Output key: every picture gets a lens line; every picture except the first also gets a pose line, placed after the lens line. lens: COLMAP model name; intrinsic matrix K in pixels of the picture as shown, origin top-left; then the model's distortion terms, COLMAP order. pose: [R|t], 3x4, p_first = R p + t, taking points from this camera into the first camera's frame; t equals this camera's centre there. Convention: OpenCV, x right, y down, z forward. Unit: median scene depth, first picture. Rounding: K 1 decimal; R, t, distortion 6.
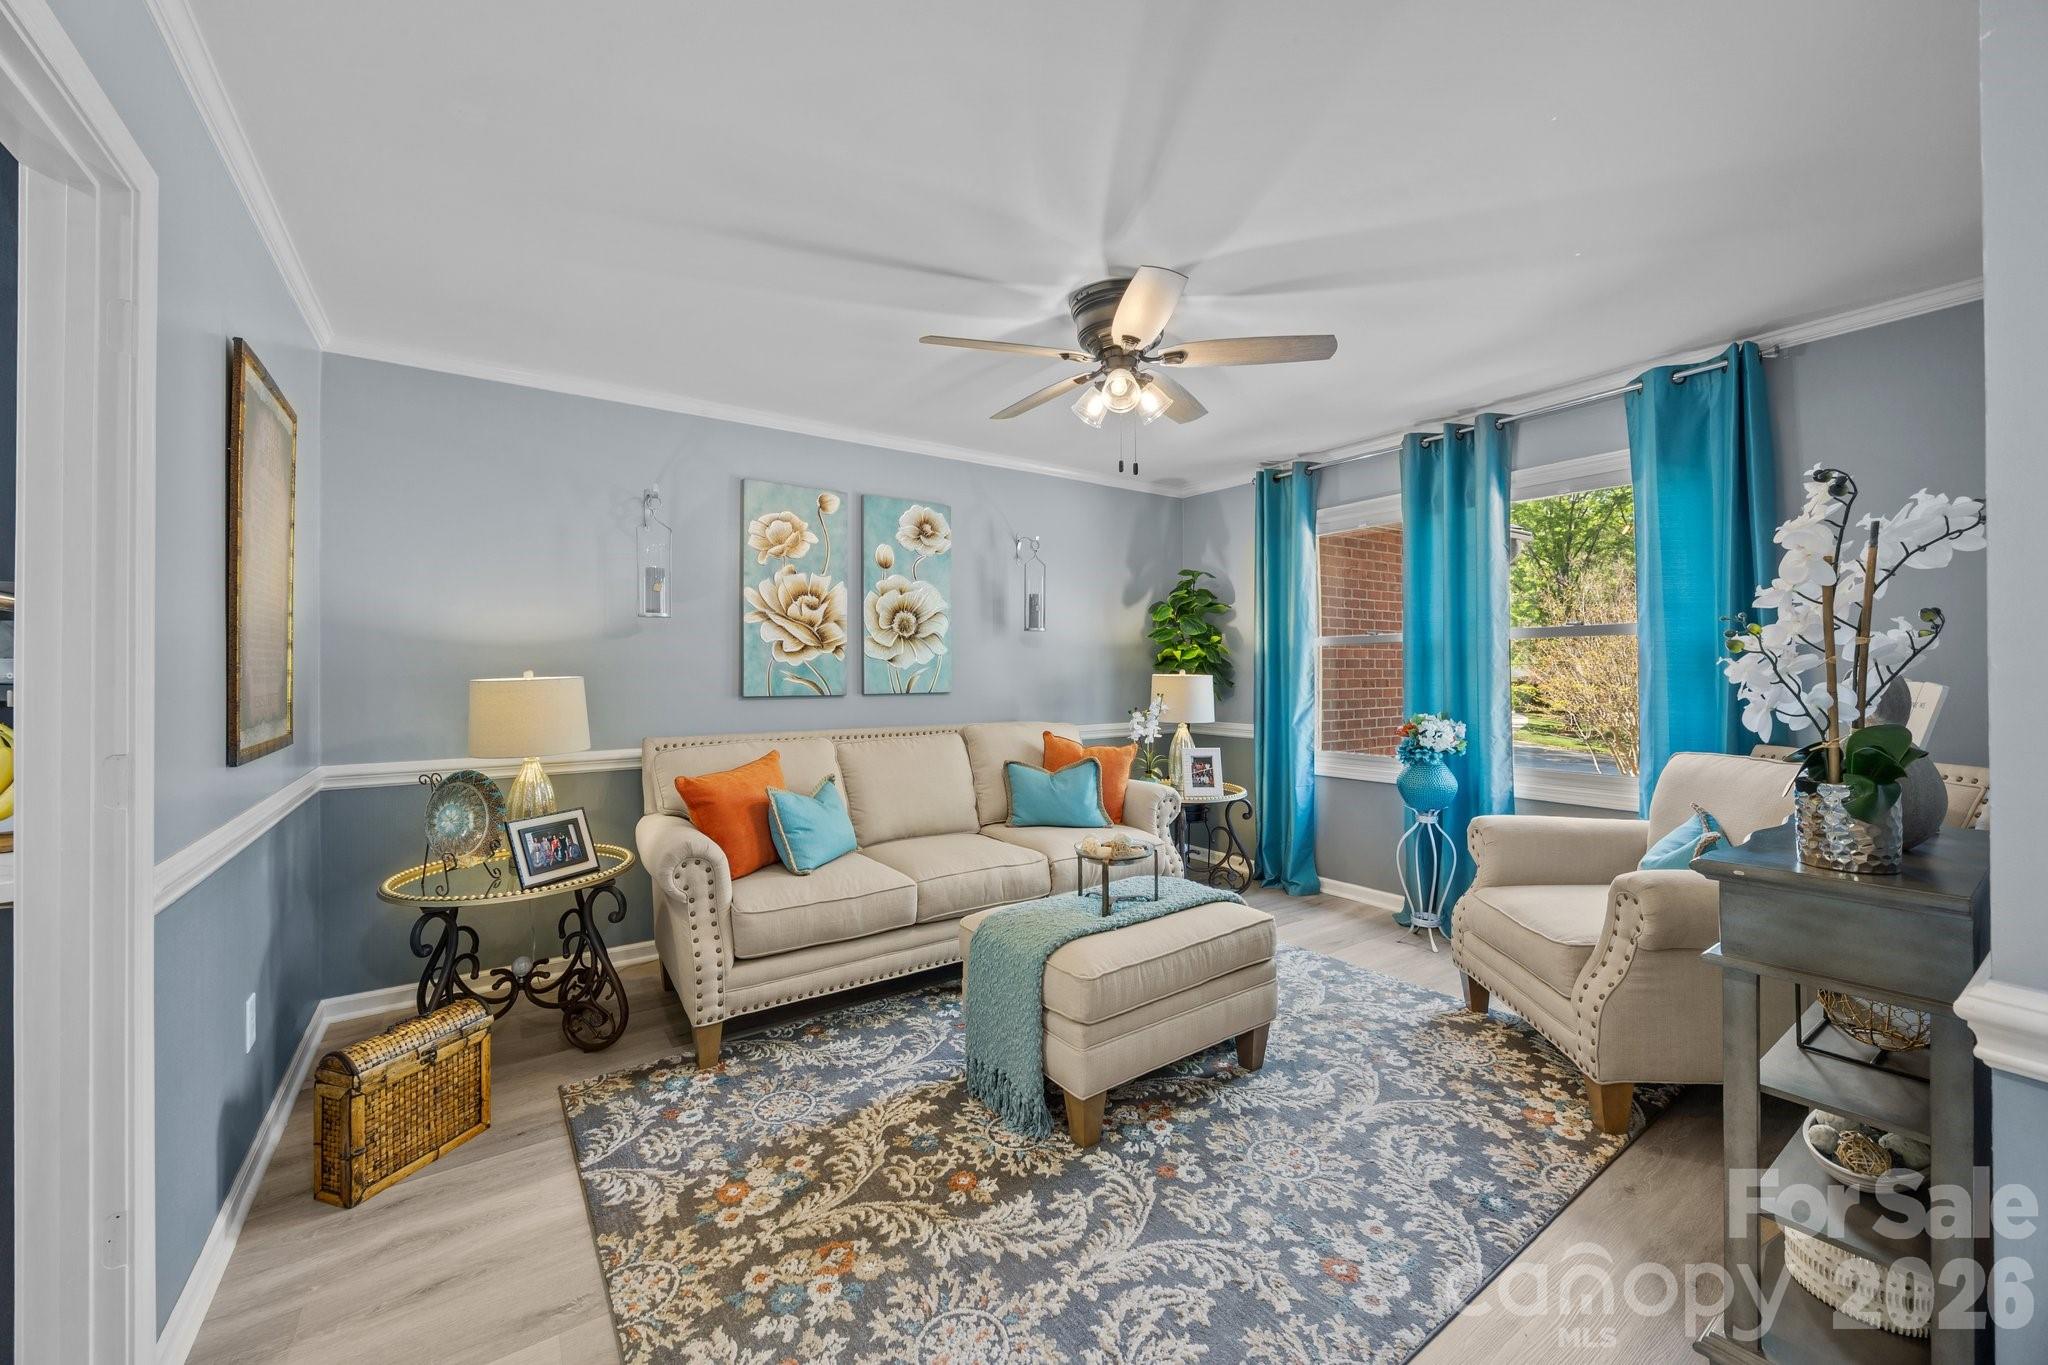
lens RADIAL K [[780.4, 0, 1076.0], [0, 780.4, 666.3], [0, 0, 1]] dist [0.002465, -0.001168]
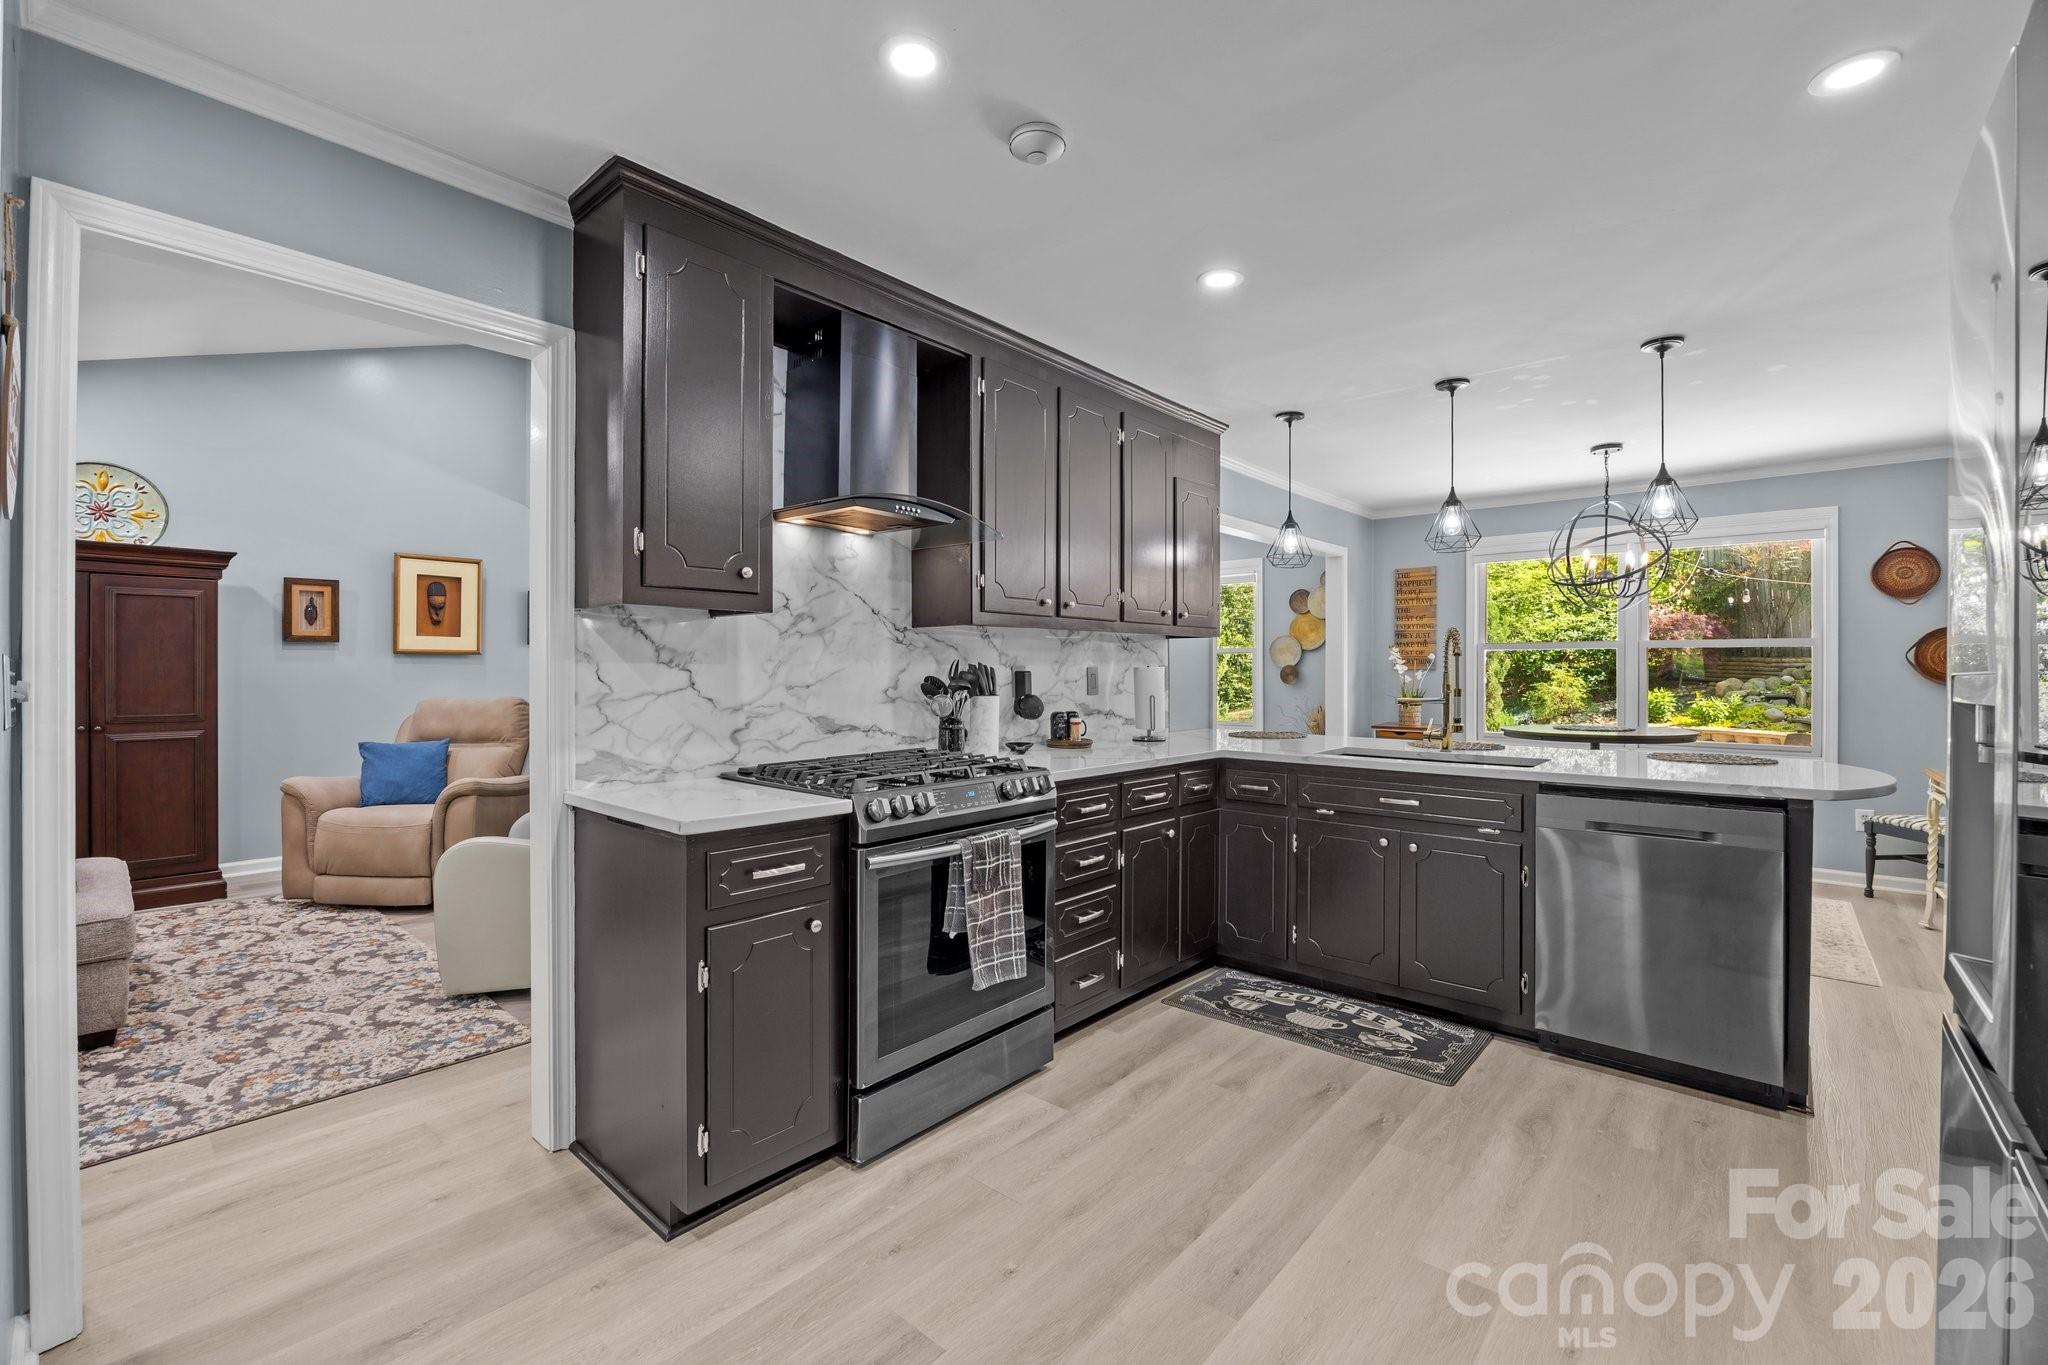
lens RADIAL K [[853.3, 0, 1035.7], [0, 853.3, 671.9], [0, 0, 1]] dist [-0.019886, 0.001428]
pose [[-0.186720, 0.002029, 0.982411, -1.477465], [-0.010096, 0.999941, -0.003984, -0.093952], [-0.982361, -0.010662, -0.186688, -0.198153]]
